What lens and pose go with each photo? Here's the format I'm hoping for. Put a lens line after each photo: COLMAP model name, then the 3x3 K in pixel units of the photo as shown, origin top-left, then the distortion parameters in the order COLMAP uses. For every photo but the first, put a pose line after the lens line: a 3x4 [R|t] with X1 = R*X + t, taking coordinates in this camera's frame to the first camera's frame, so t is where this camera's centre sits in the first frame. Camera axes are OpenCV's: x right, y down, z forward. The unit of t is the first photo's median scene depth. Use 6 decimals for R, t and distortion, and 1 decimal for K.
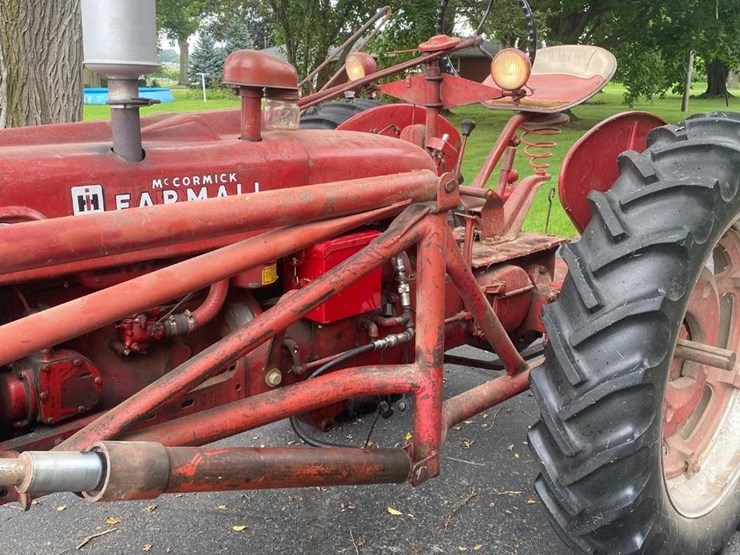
lens RADIAL K [[755.6, 0, 370.5], [0, 755.6, 266.6], [0, 0, 1]] dist [0.086627, -0.162525]
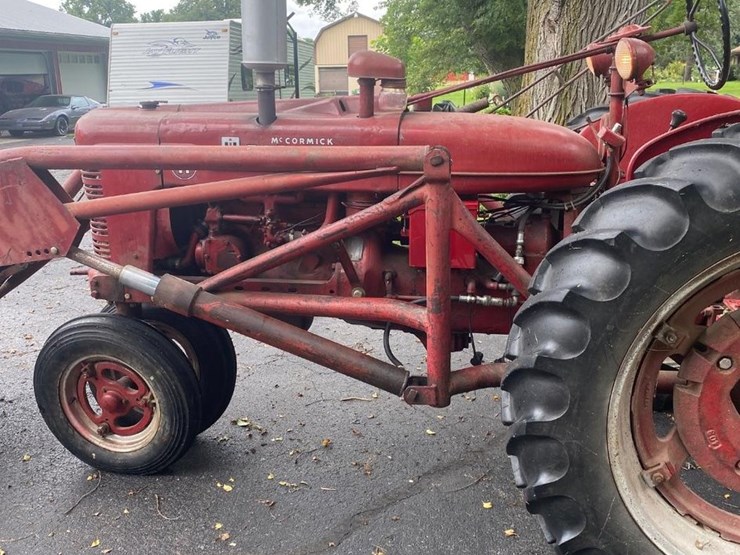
lens RADIAL K [[751.5, 0, 371.4], [0, 751.5, 274.1], [0, 0, 1]] dist [0.149329, -0.374563]
pose [[0.585753, 0.199467, -0.785561, 1.018957], [-0.182955, 0.976767, 0.111597, -0.046225], [0.789570, 0.078354, 0.608637, 0.214066]]
